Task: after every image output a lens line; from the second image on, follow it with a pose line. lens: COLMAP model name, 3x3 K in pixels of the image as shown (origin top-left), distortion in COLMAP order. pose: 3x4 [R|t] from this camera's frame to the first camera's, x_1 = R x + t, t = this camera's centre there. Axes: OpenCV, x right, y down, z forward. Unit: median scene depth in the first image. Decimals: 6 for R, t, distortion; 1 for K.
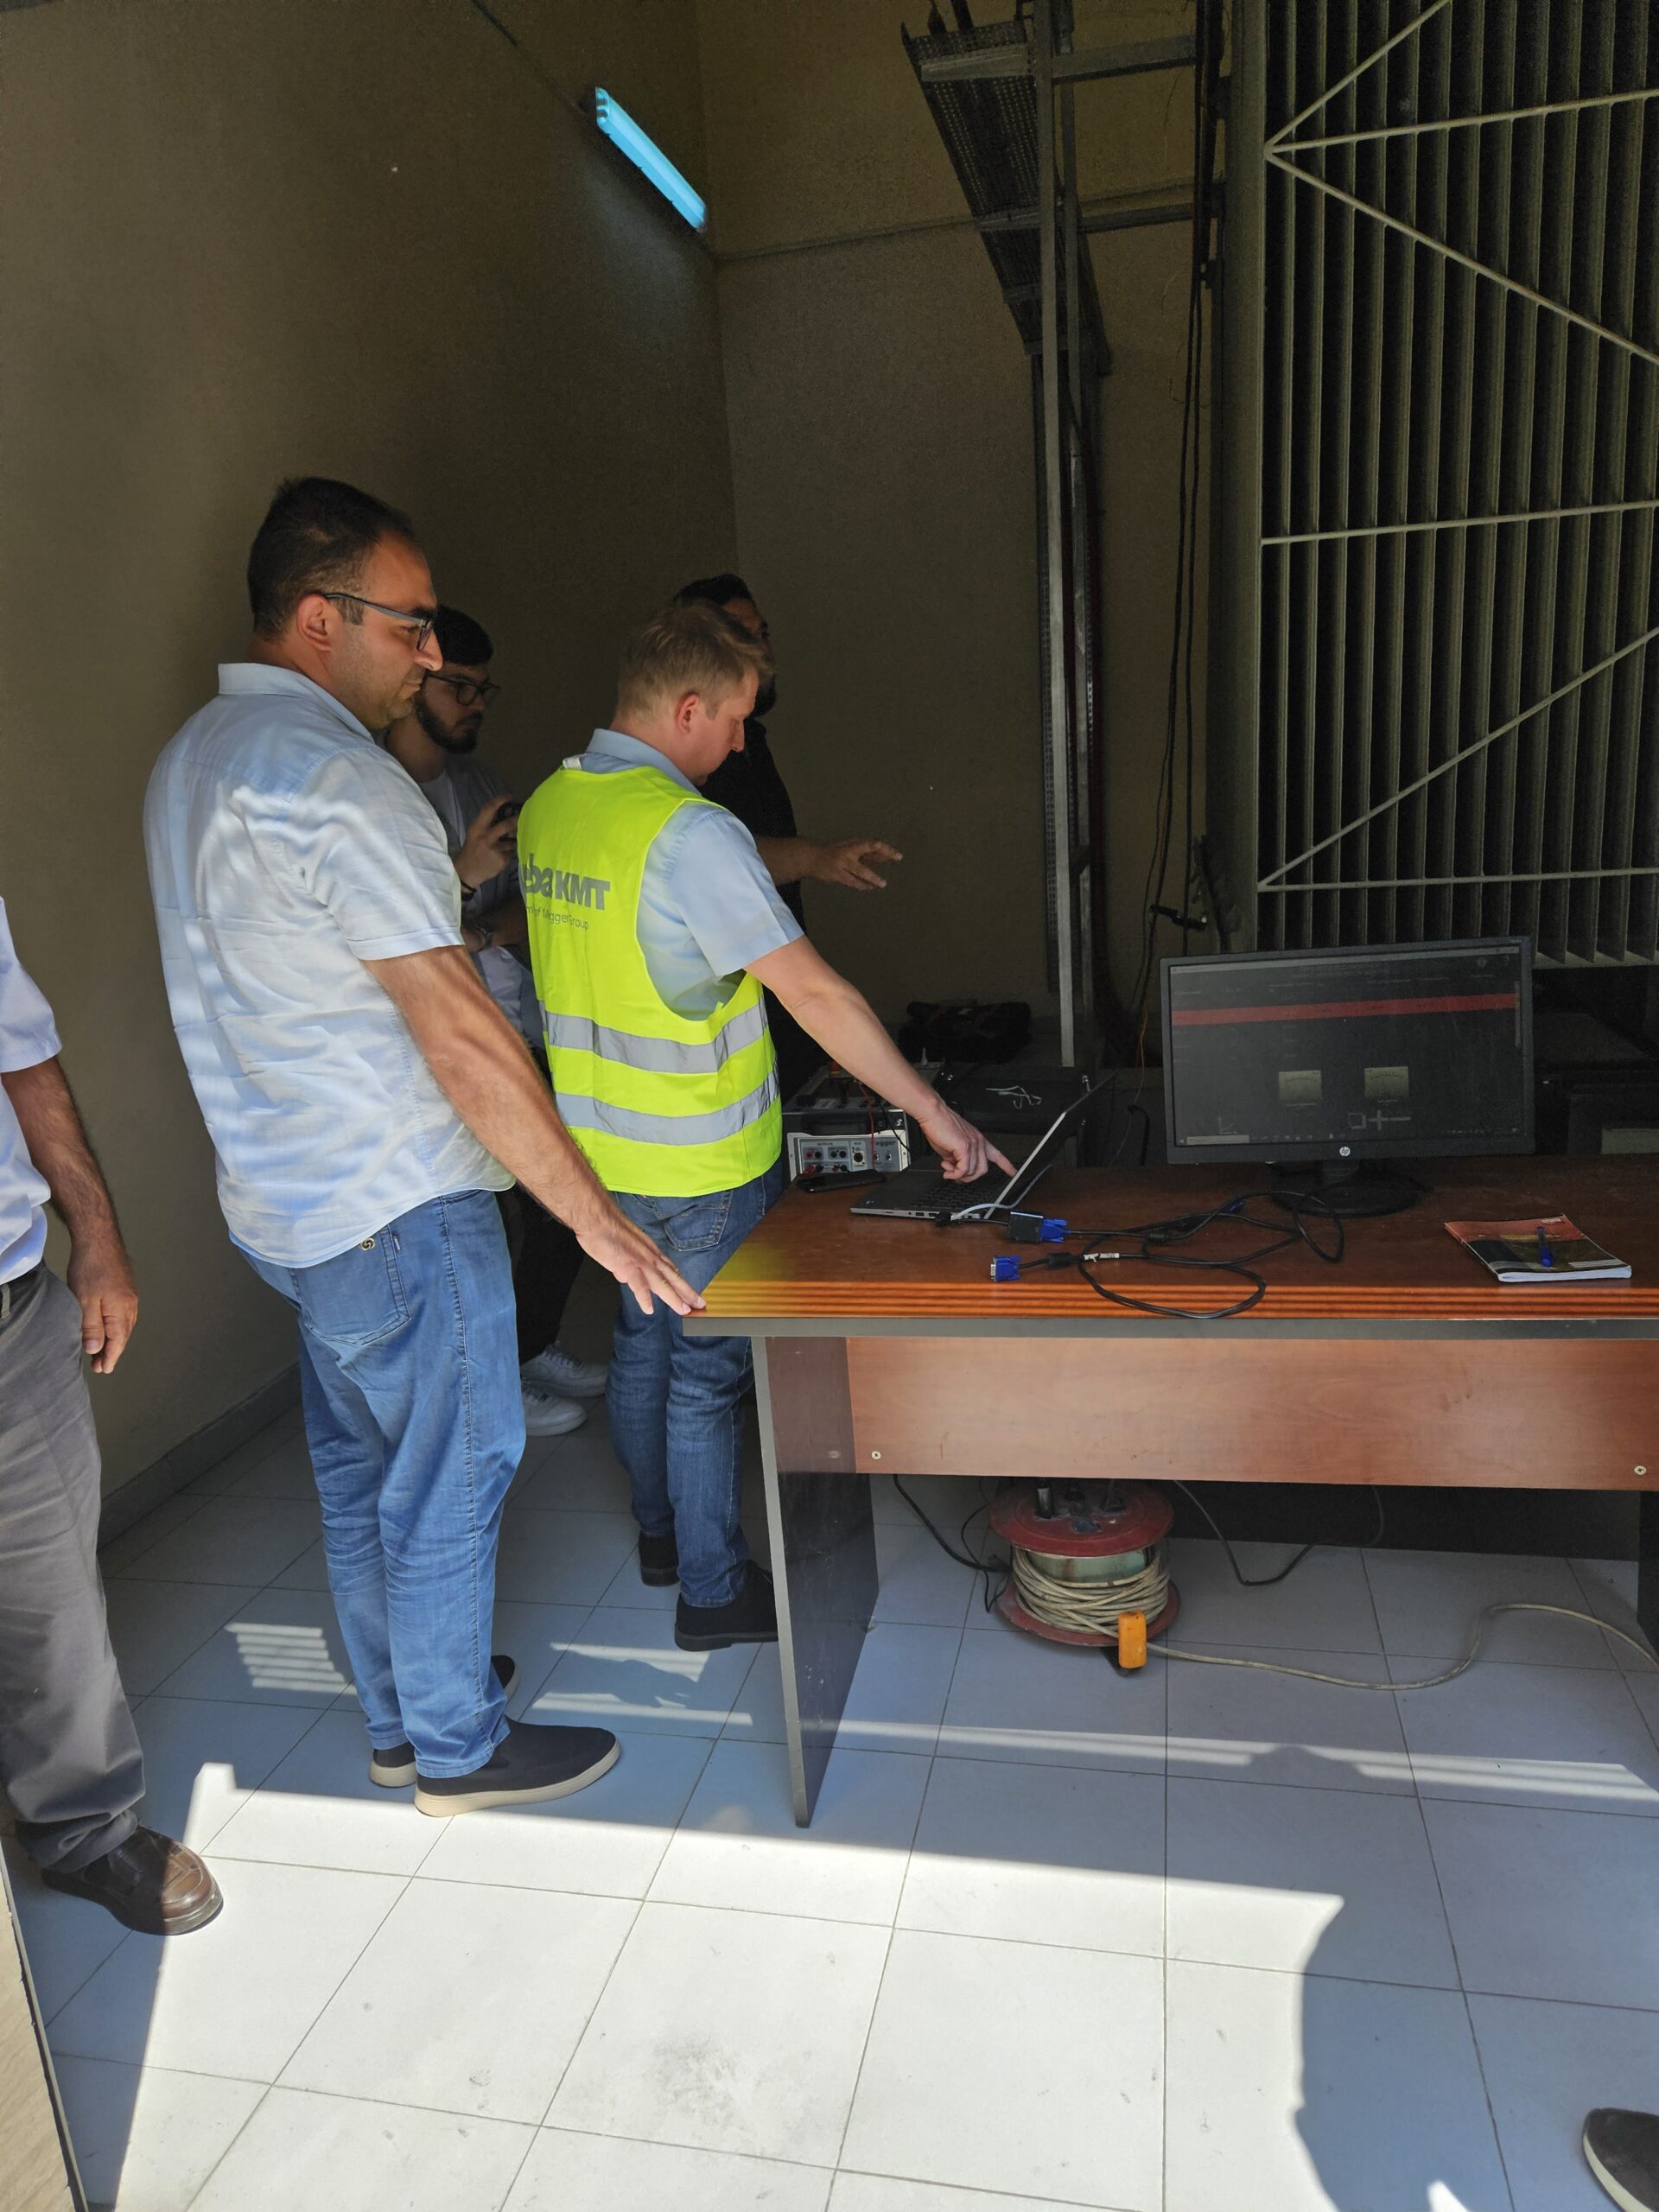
lens RADIAL K [[1494.4, 0, 829.5], [0, 1494.4, 1106.0], [0, 0, 1]] dist [0.049353, 0.001138]
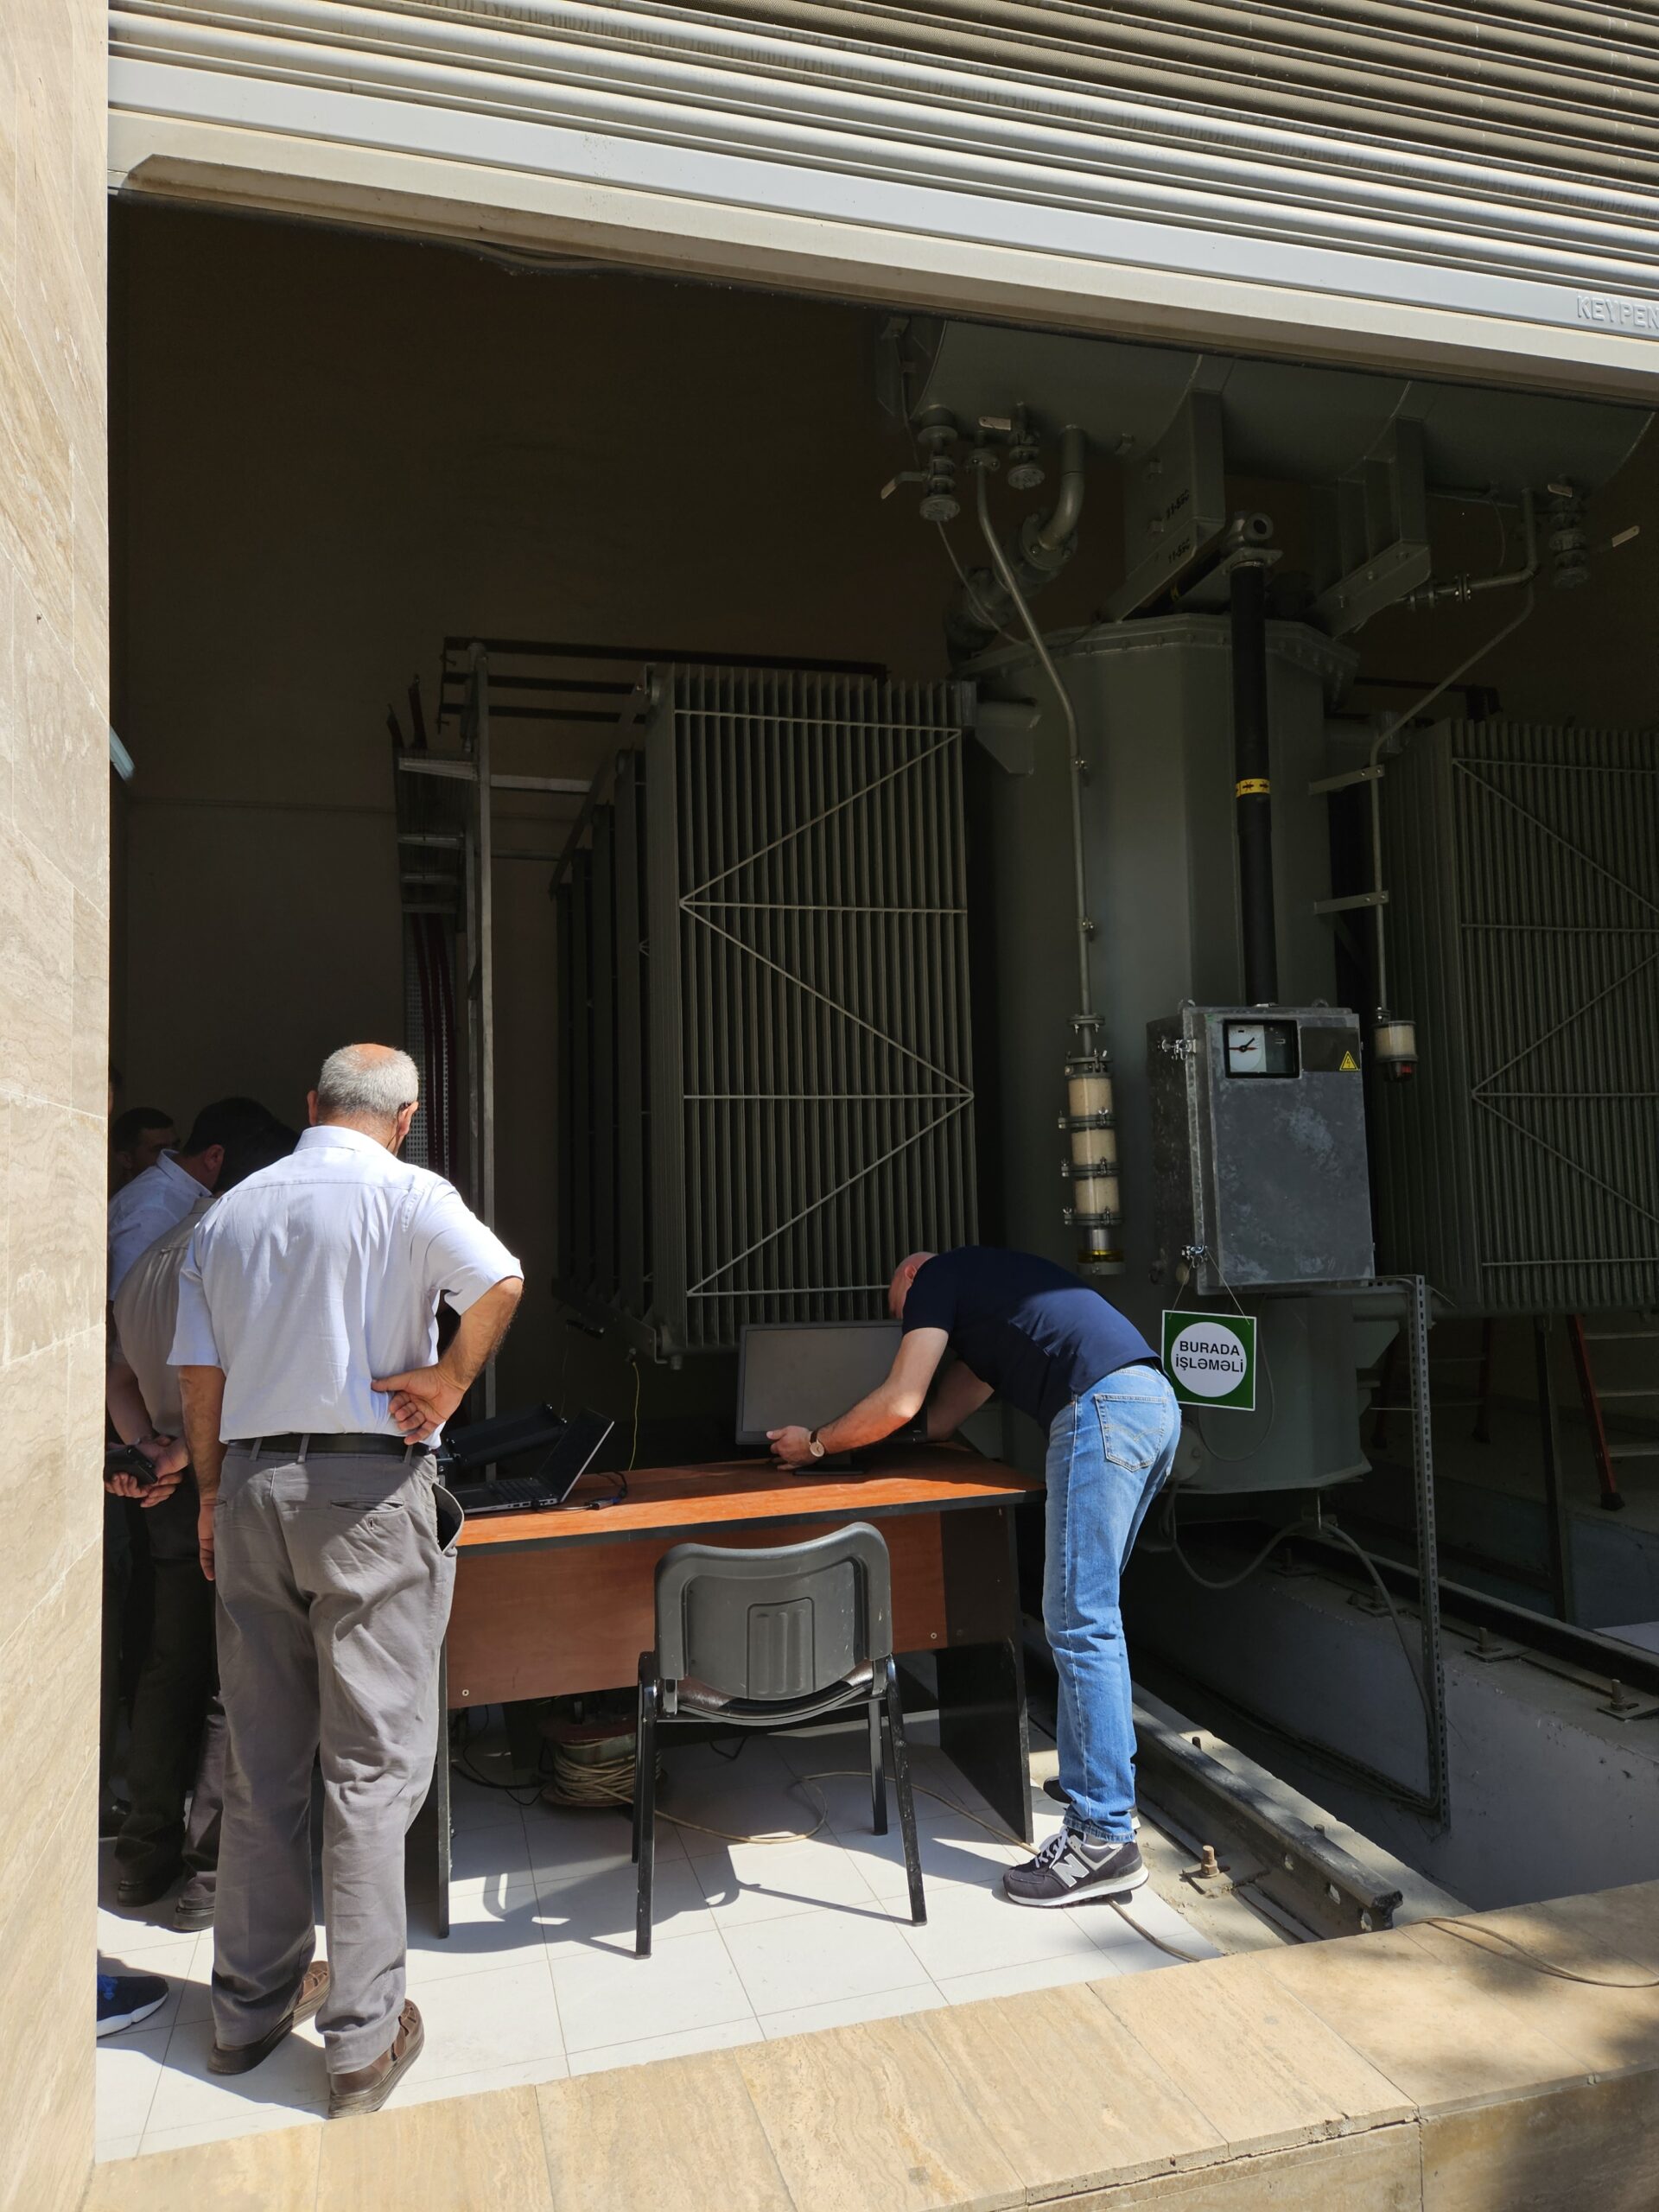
lens RADIAL K [[1494.4, 0, 829.5], [0, 1494.4, 1106.0], [0, 0, 1]] dist [0.049353, 0.001138]
pose [[0.884899, 0.076870, 0.459395, -0.353256], [0.085067, 0.943028, -0.321655, 0.205897], [-0.457948, 0.323712, 0.827946, -0.493905]]
